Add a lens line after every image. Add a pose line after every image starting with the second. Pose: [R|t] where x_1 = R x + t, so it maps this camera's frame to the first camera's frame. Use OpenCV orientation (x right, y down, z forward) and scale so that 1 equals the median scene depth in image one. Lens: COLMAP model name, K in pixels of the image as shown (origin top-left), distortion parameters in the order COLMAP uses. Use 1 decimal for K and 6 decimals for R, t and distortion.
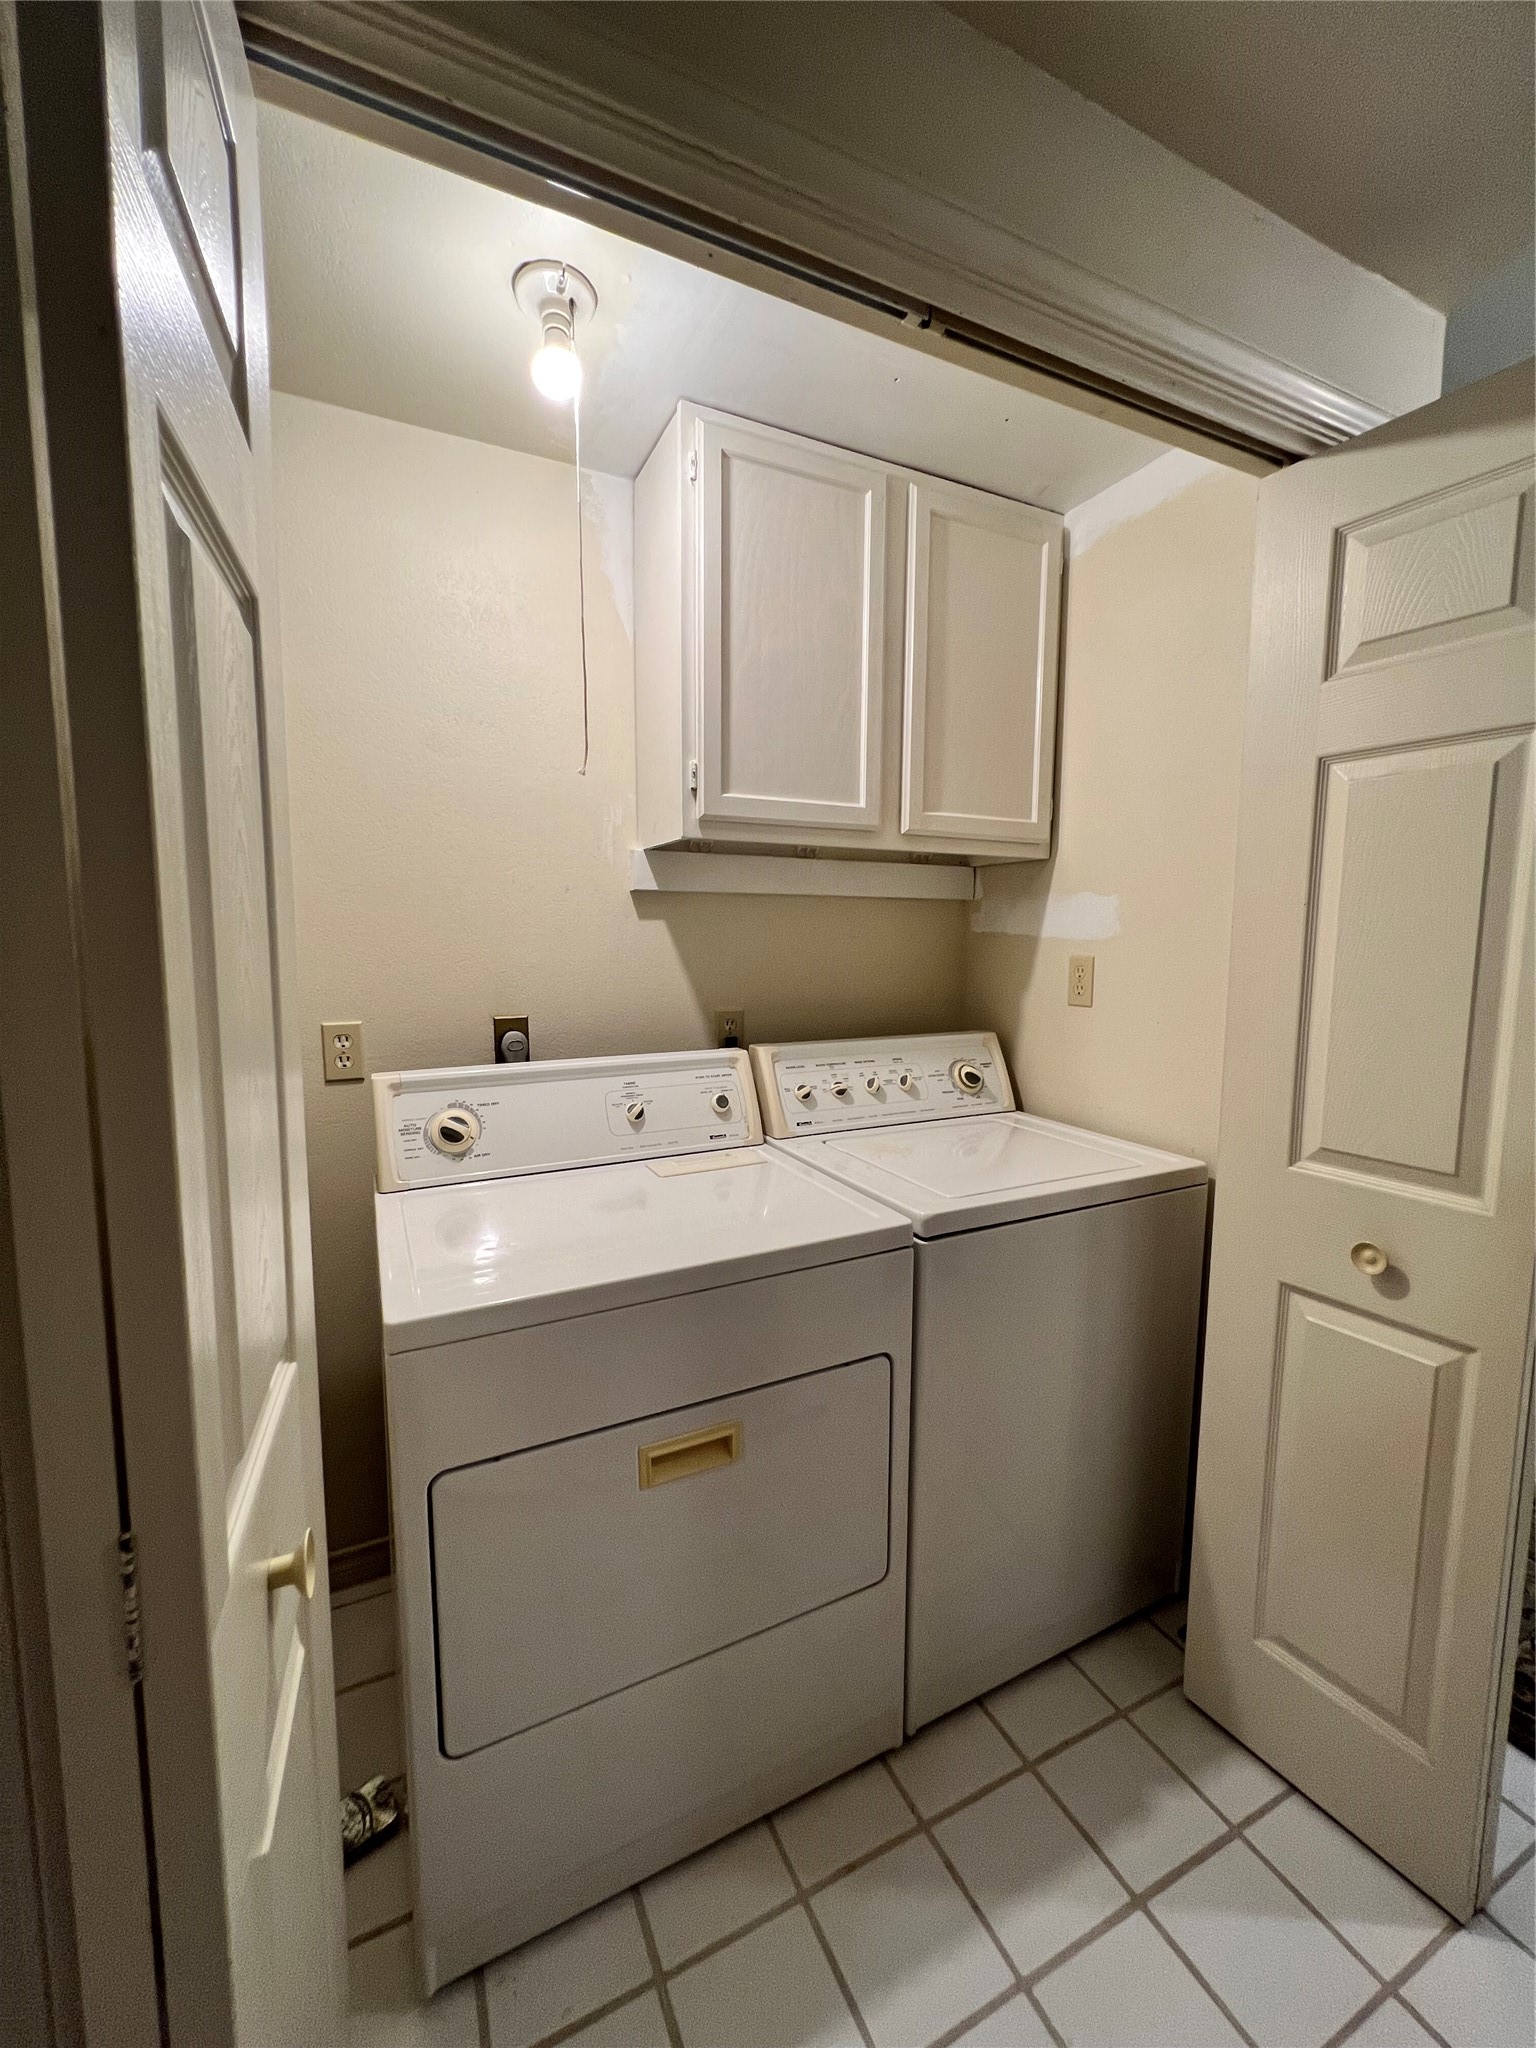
lens RADIAL K [[824.4, 0, 769.4], [0, 824.4, 1020.2], [0, 0, 1]] dist [-0.000275, 0.000086]
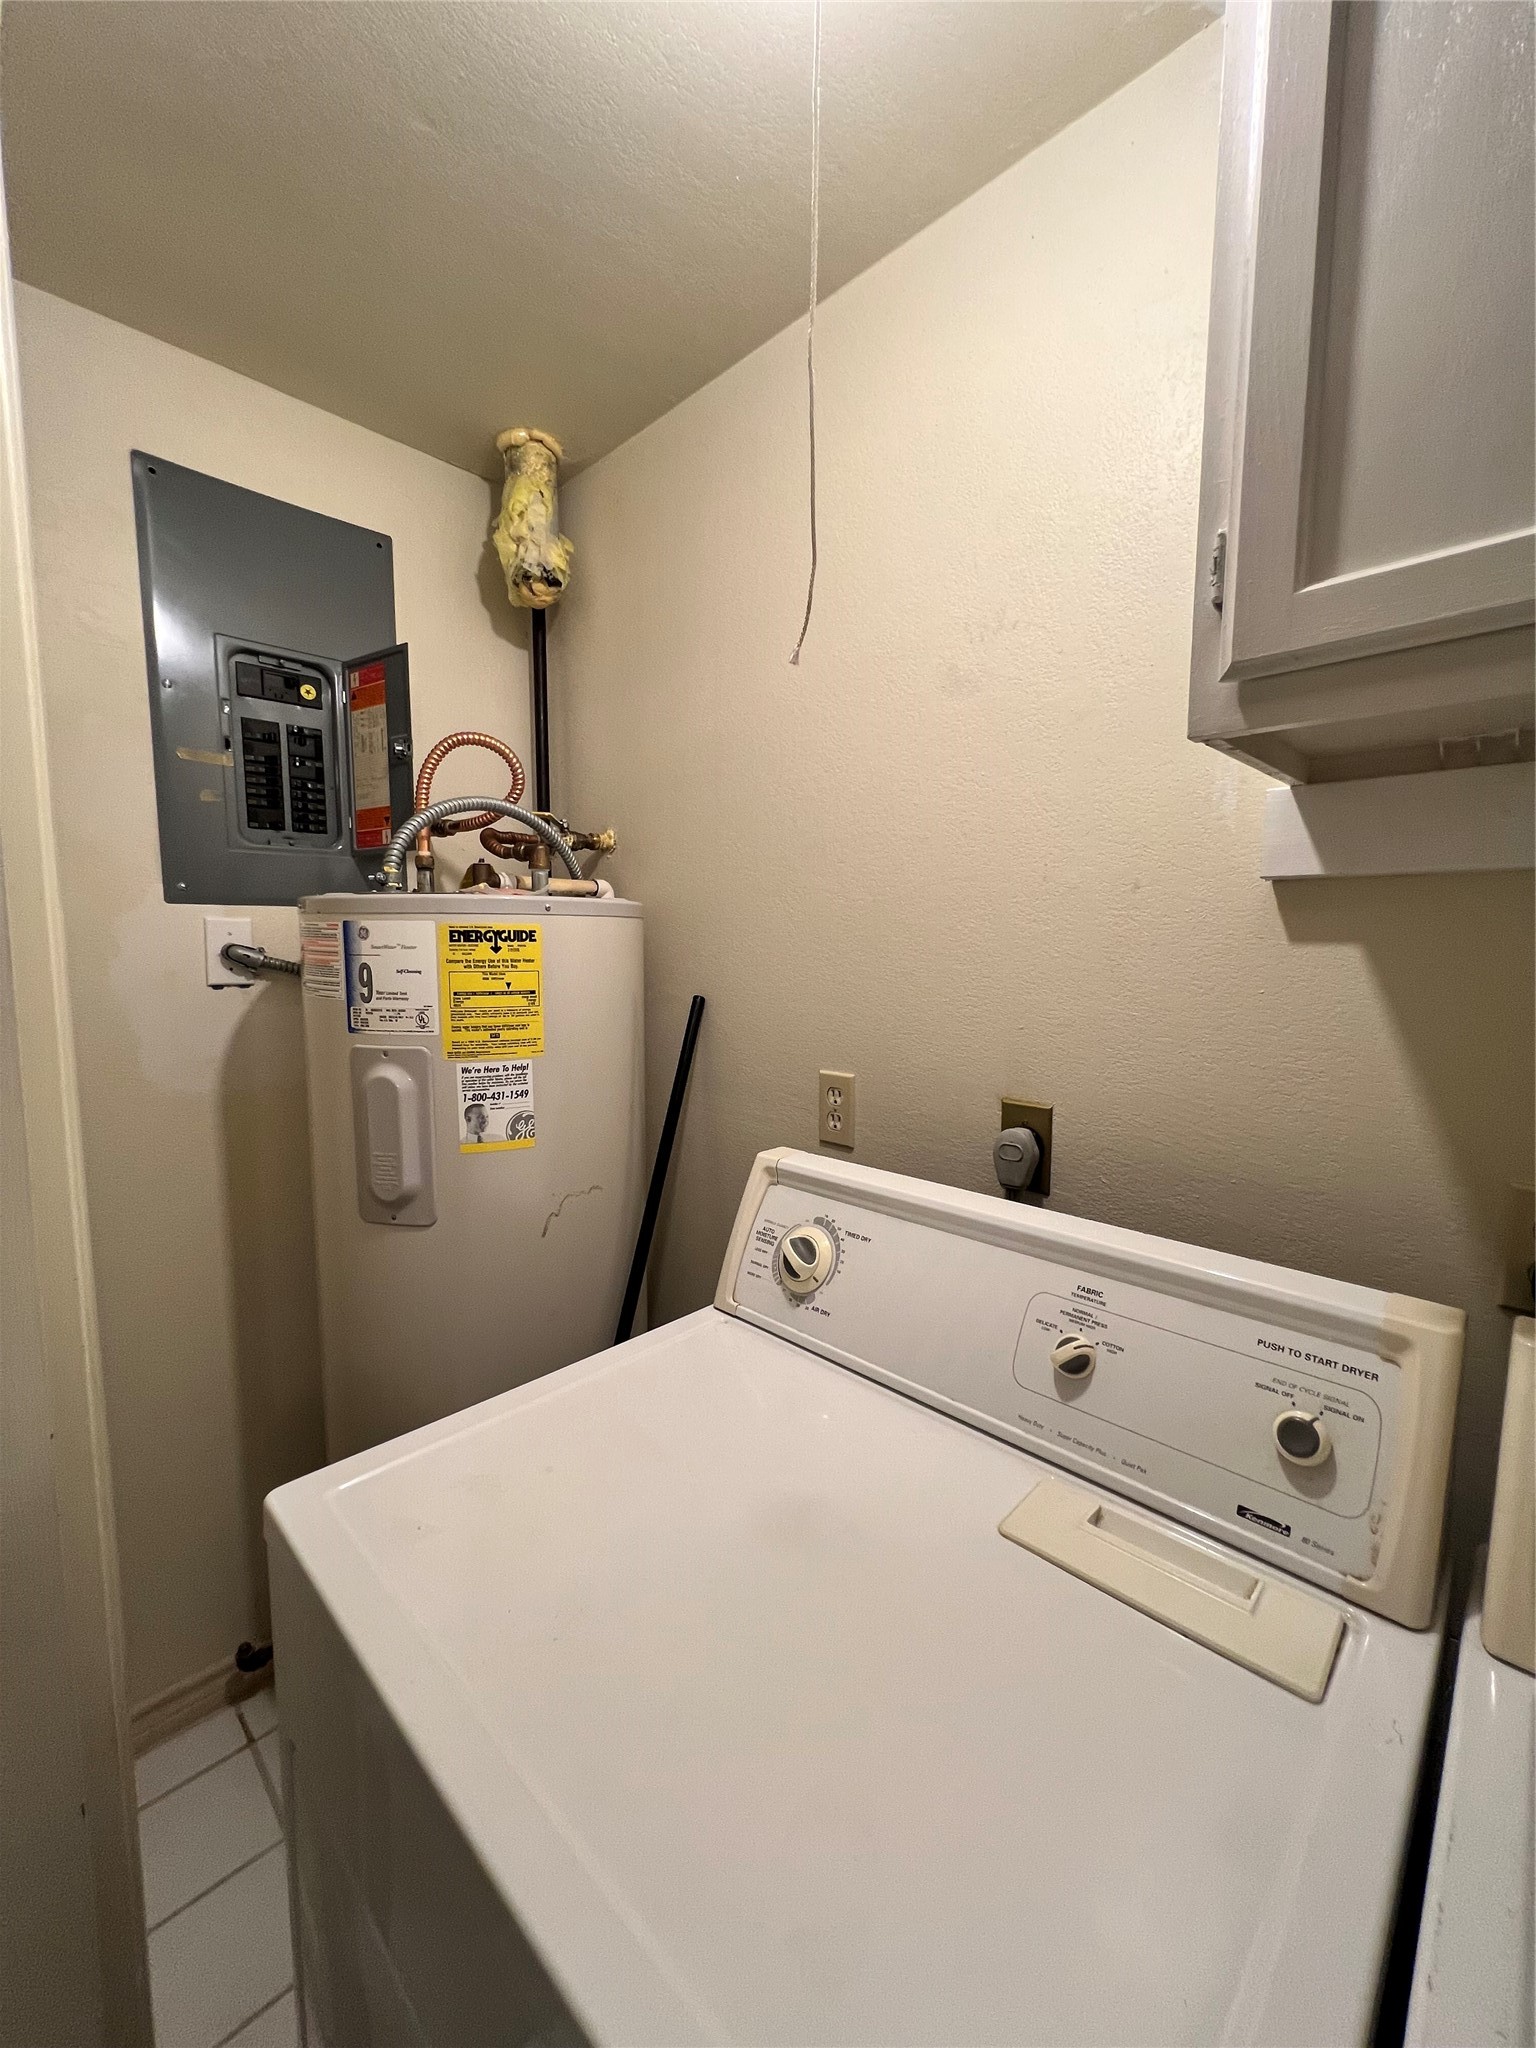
lens RADIAL K [[824.4, 0, 769.4], [0, 824.4, 1020.2], [0, 0, 1]] dist [-0.000275, 0.000086]
pose [[0.324587, 0.092416, -0.941330, 0.205237], [-0.100437, 0.992956, 0.062852, -0.090595], [0.940508, 0.074144, 0.331582, 0.669129]]
